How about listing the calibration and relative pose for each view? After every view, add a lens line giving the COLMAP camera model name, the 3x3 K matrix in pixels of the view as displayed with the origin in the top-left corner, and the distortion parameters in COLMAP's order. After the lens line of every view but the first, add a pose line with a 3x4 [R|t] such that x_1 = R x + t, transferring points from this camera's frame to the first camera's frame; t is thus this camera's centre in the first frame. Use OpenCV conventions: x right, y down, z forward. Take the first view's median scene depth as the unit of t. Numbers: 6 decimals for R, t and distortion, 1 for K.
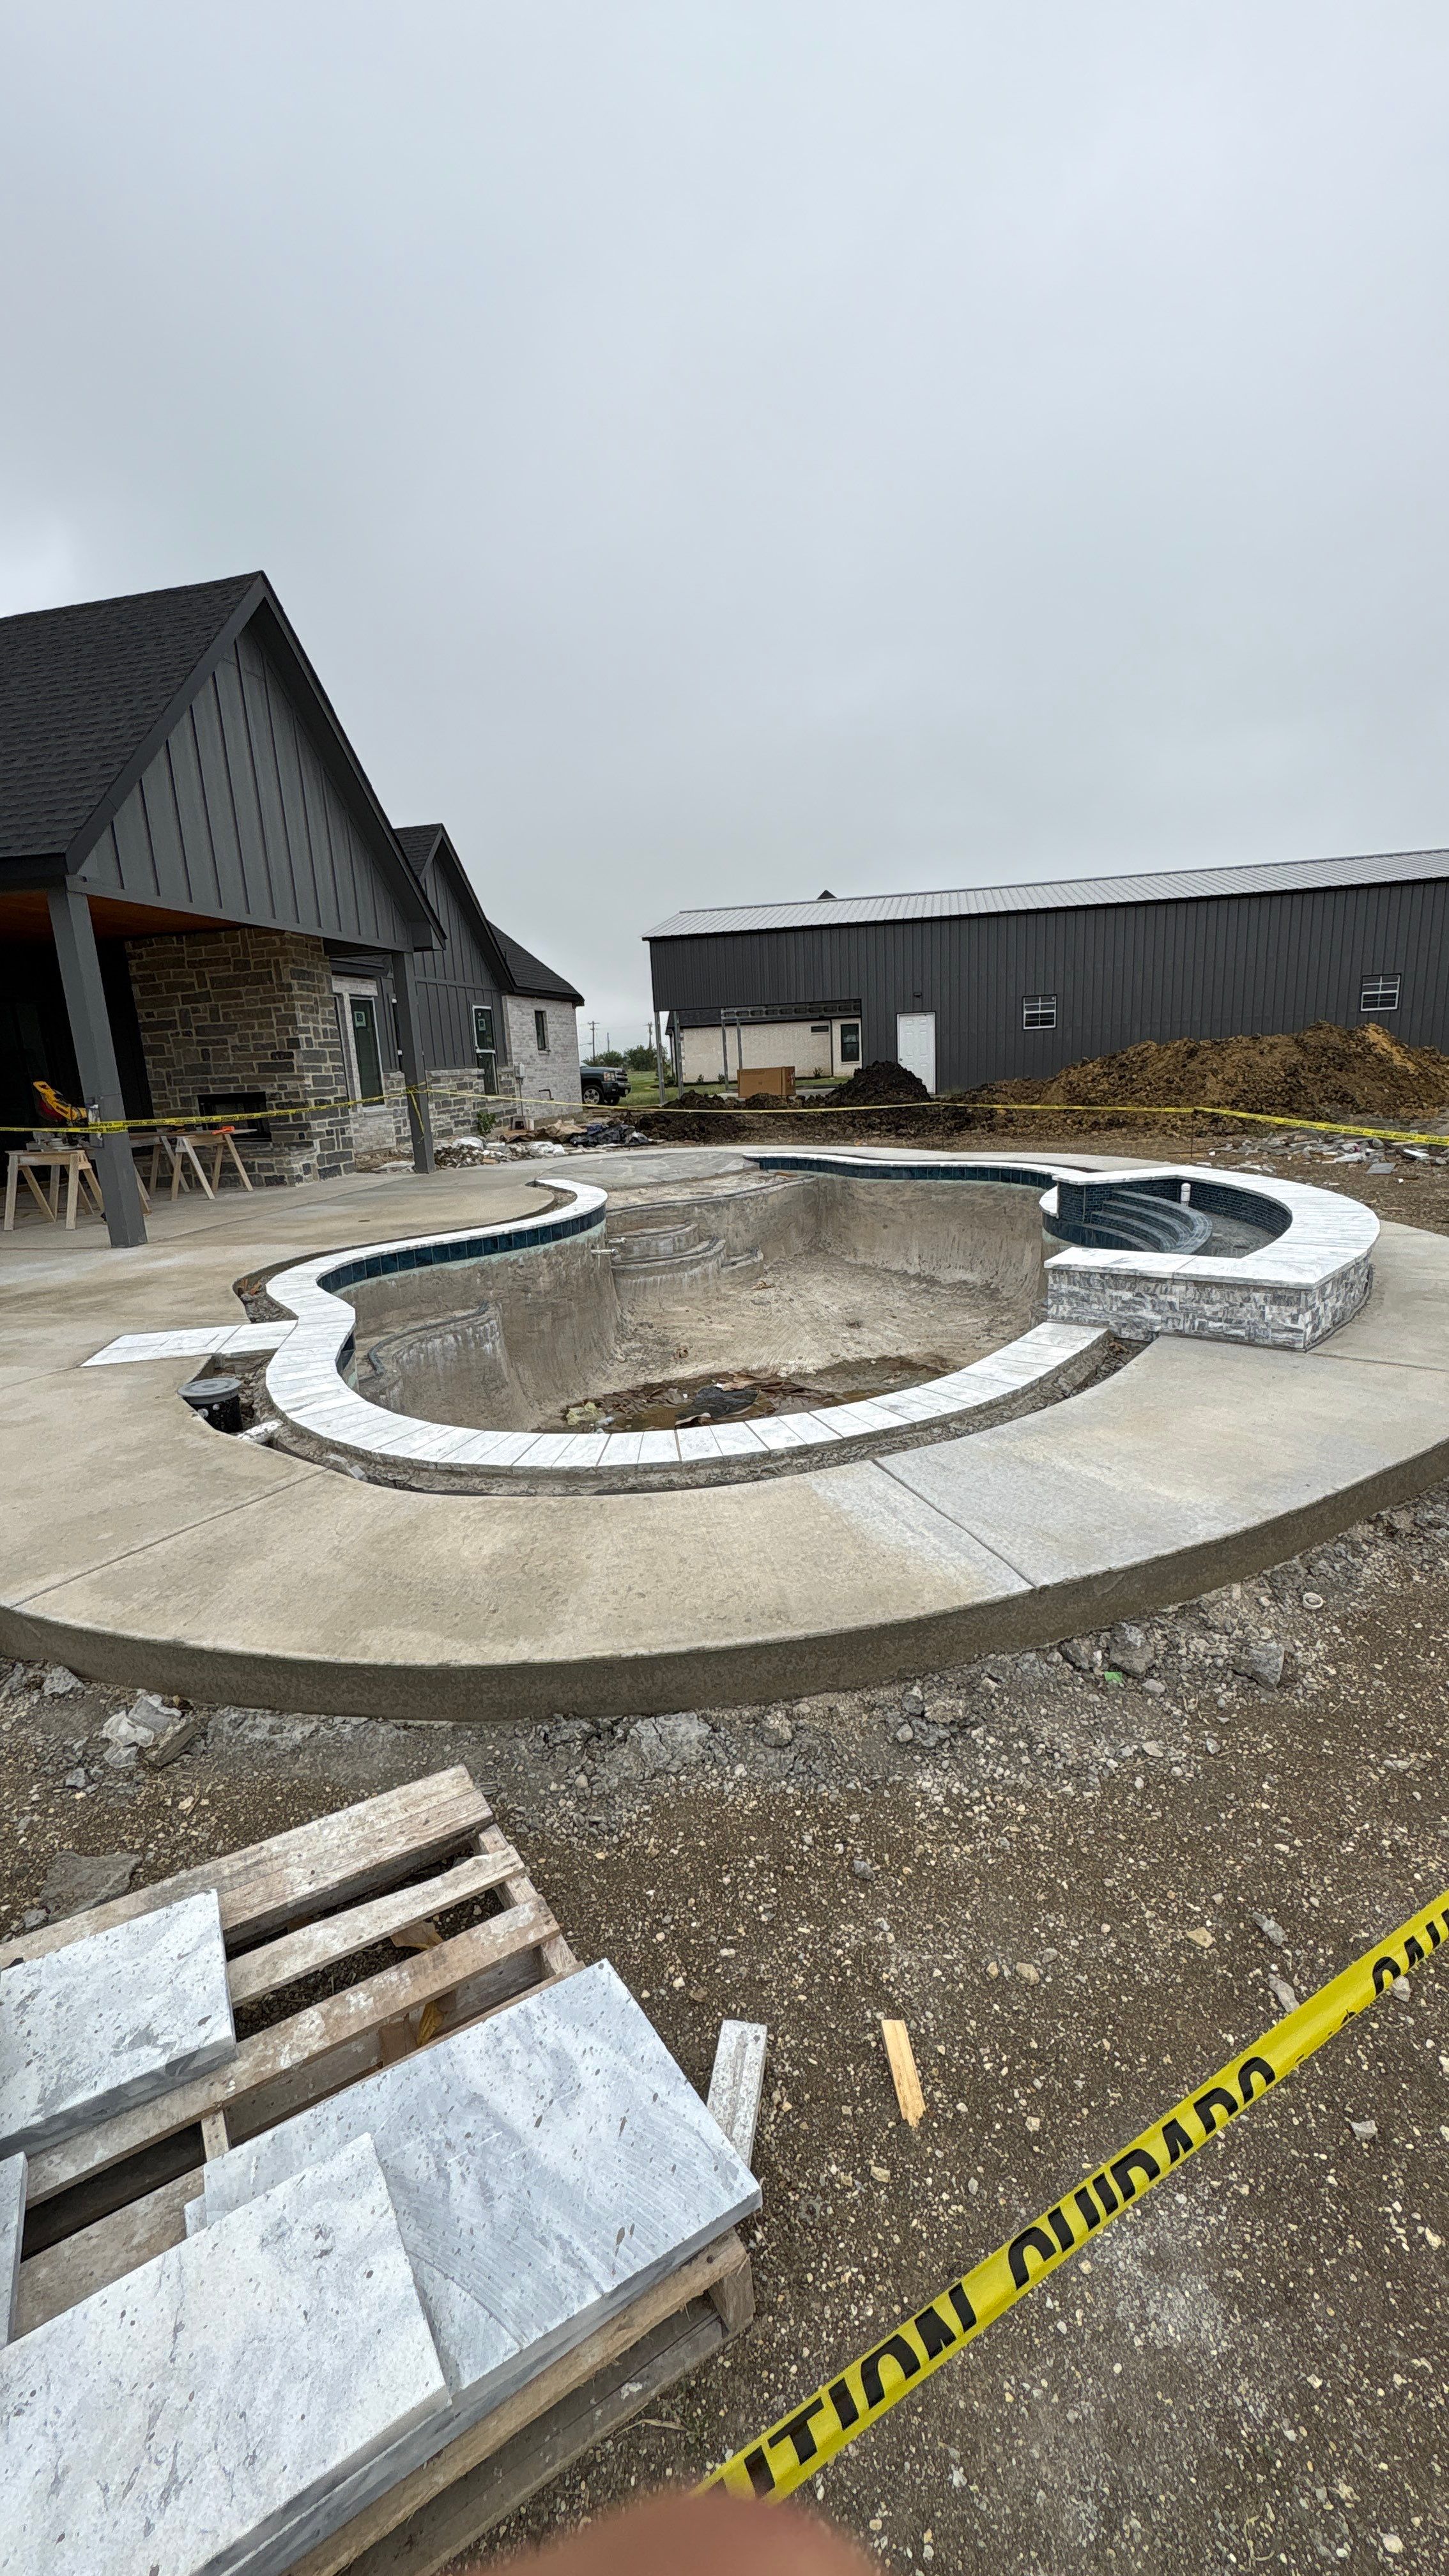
lens RADIAL K [[1028.2, 0, 724.5], [0, 1028.2, 1288.0], [0, 0, 1]] dist [-0.000063, 0.000016]
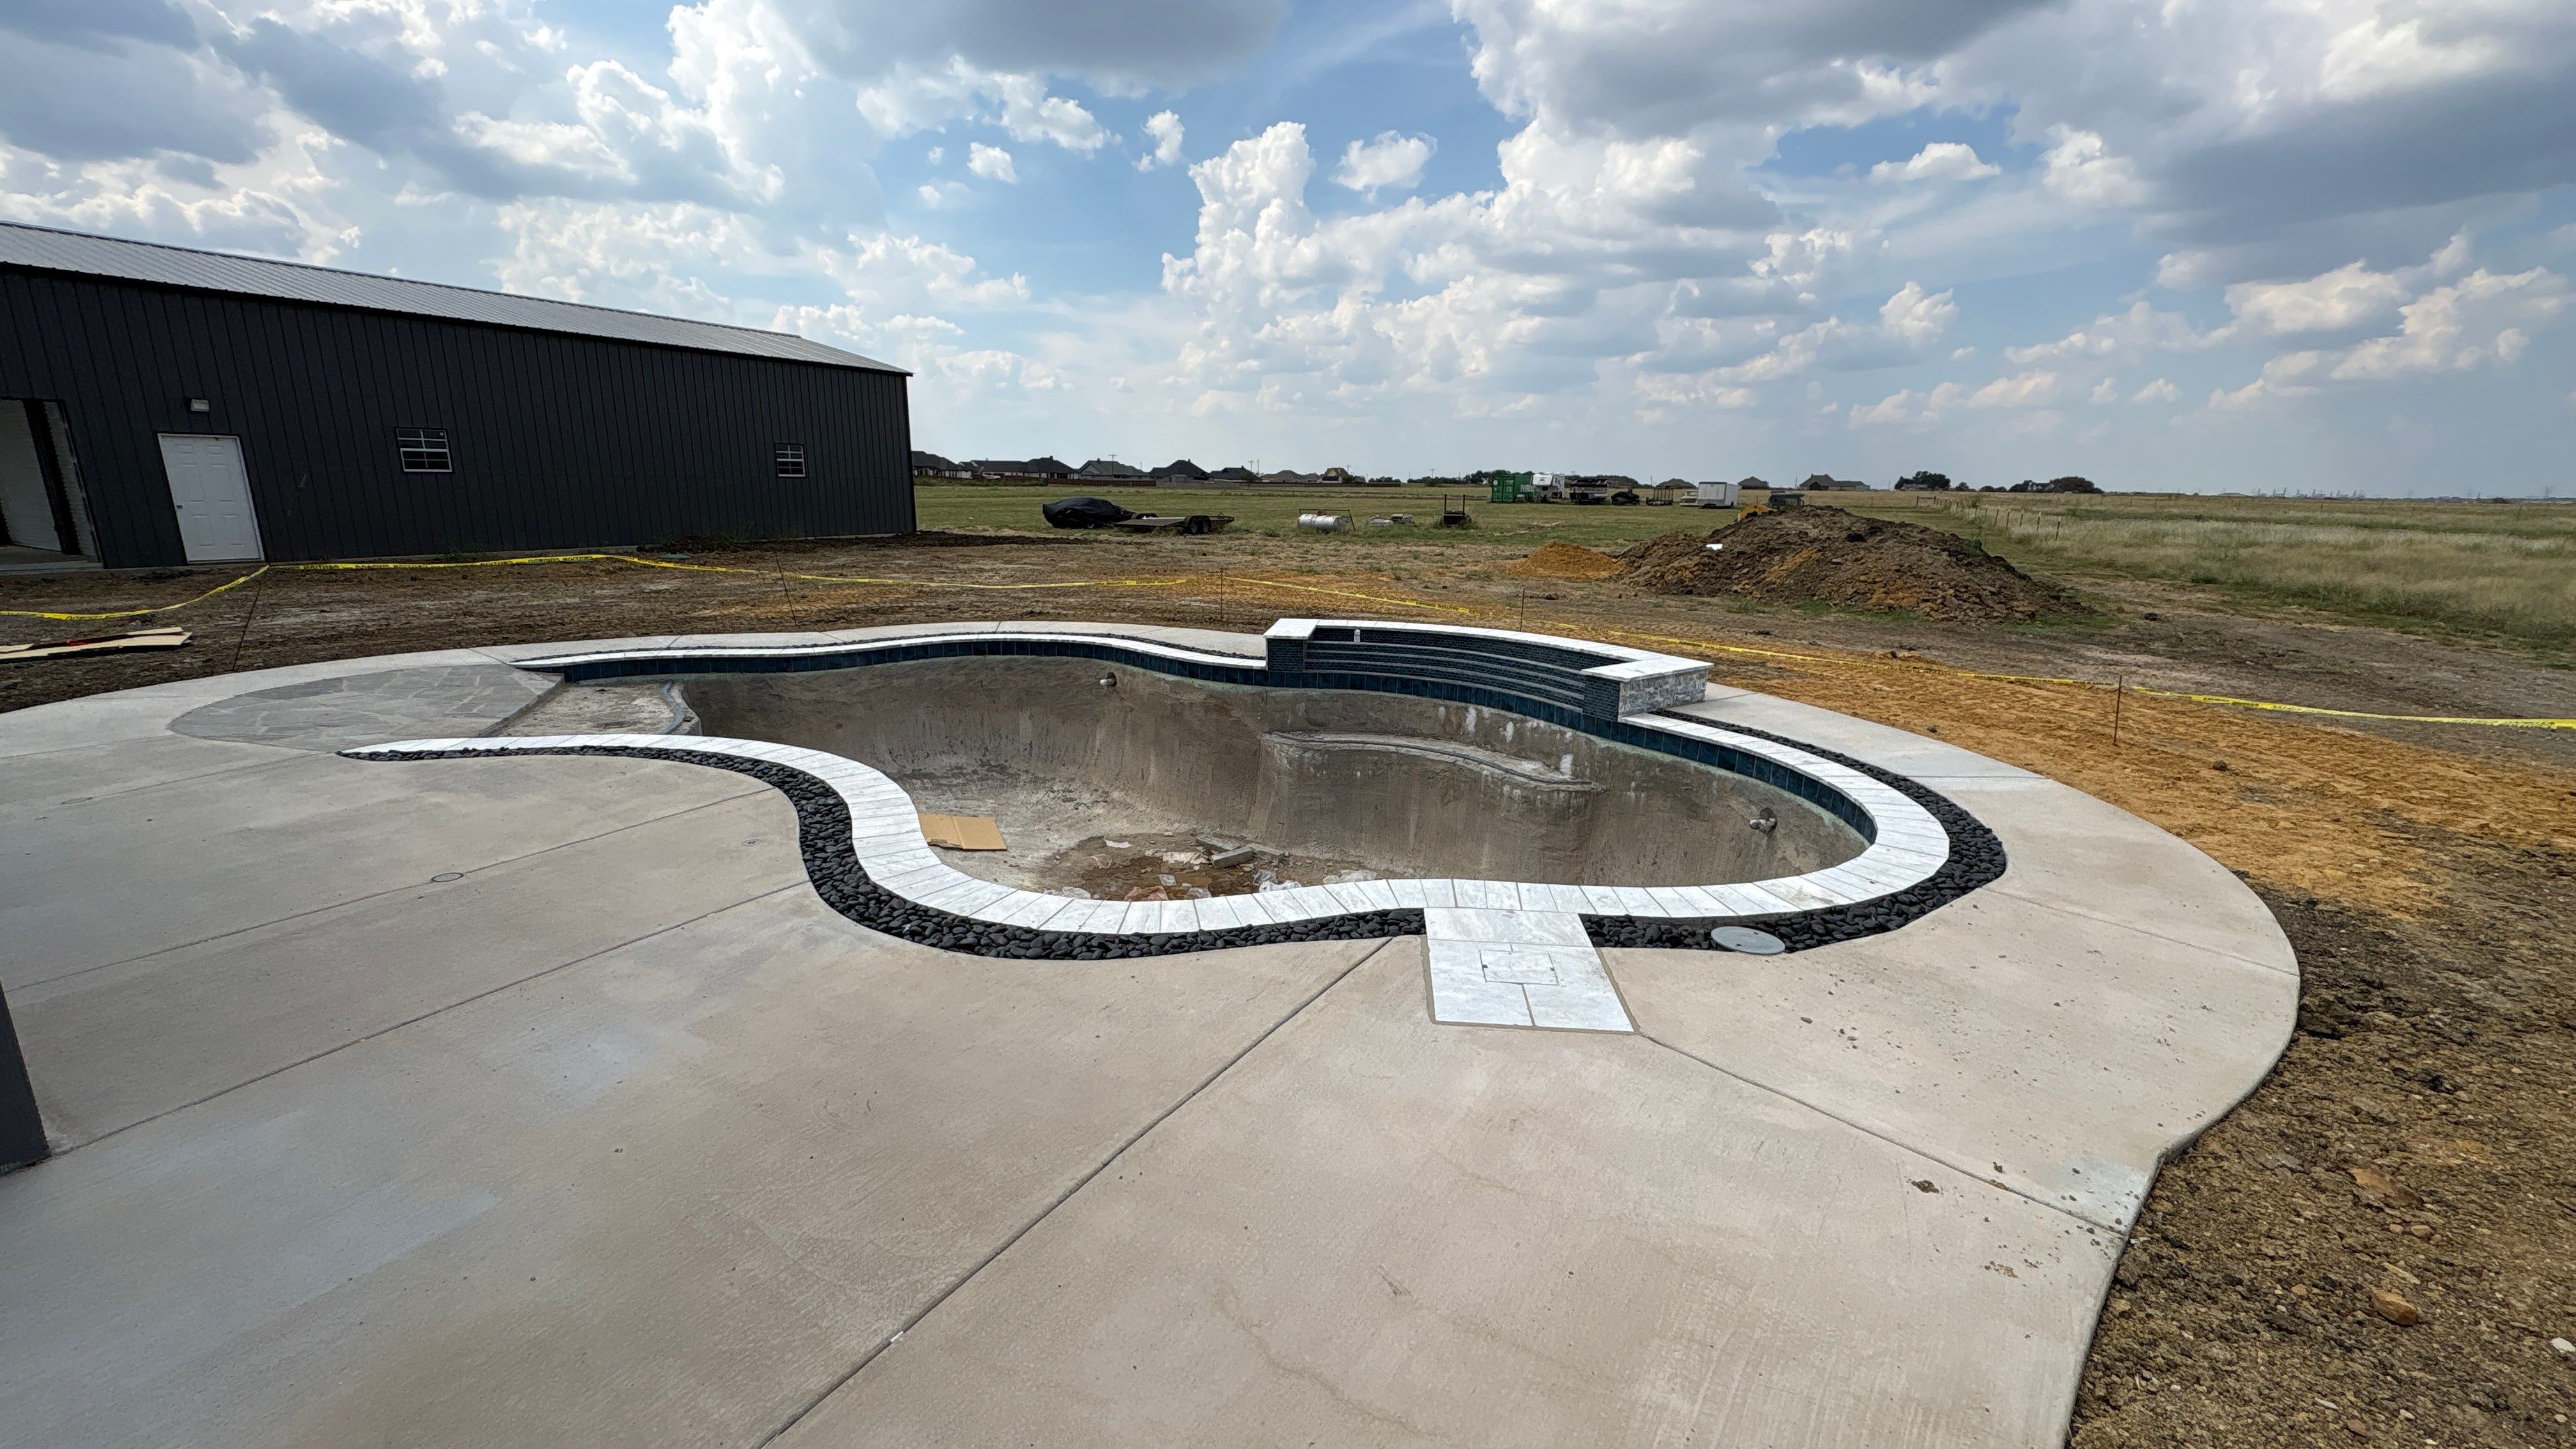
lens RADIAL K [[1028.2, 0, 1287.0], [0, 1028.2, 726.5], [0, 0, 1]] dist [-0.000063, 0.000016]
pose [[0.293046, -0.169132, 0.941020, -0.484763], [0.182611, 0.976011, 0.118553, -0.086053], [-0.938497, 0.137099, 0.316901, 0.376028]]
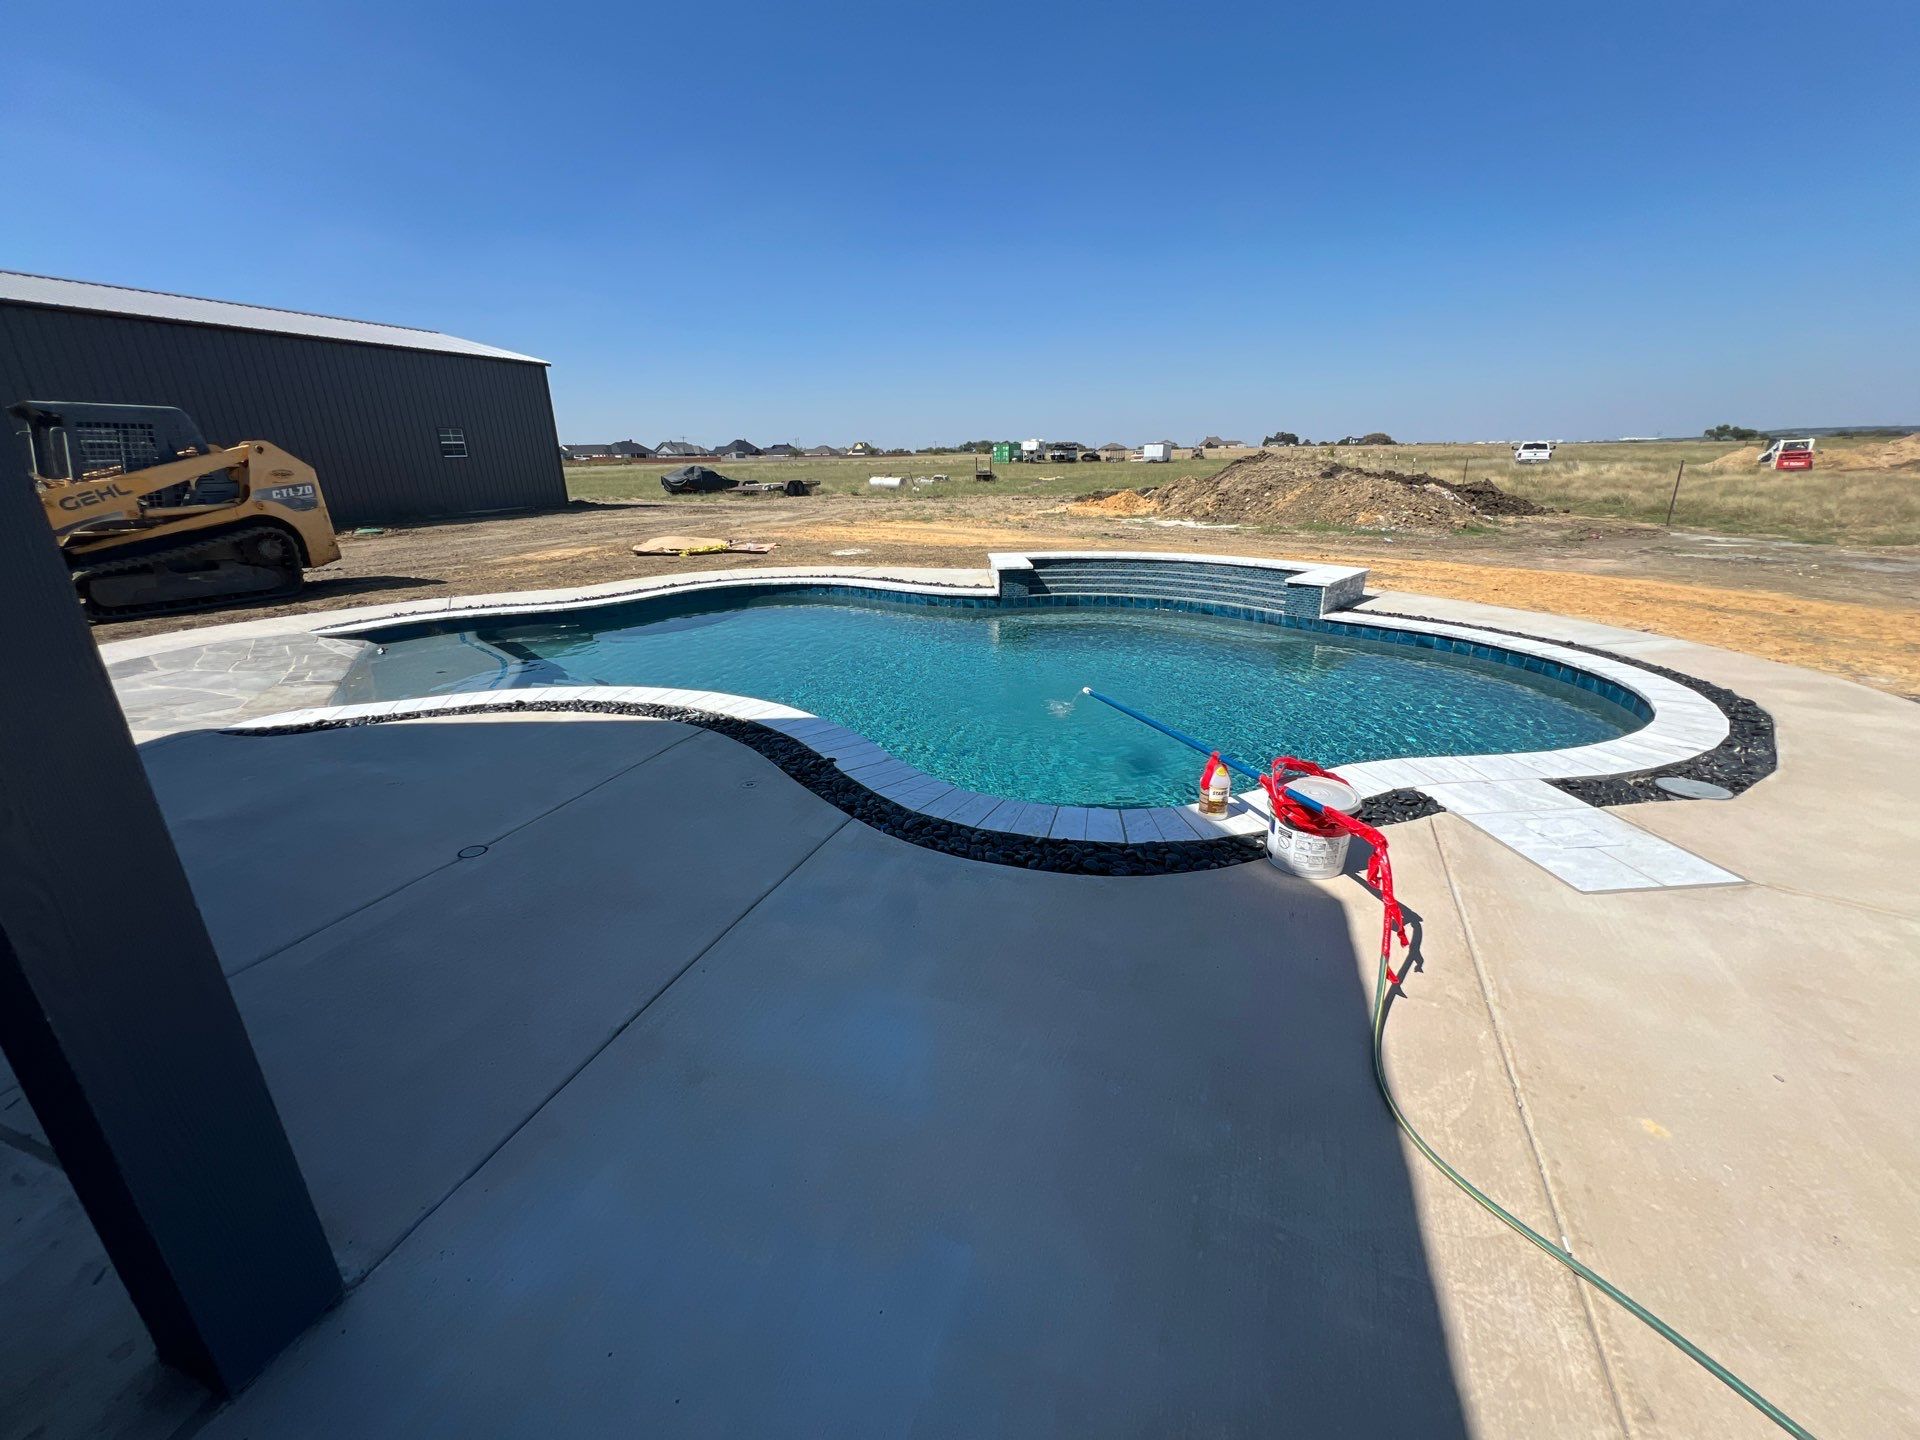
lens RADIAL K [[769.9, 0, 954.0], [0, 769.9, 712.1], [0, 0, 1]] dist [0.003205, -0.002838]
pose [[0.134695, -0.271420, 0.952989, -0.456842], [0.229045, 0.944235, 0.236554, -0.112137], [-0.964052, 0.186414, 0.189351, 0.544239]]
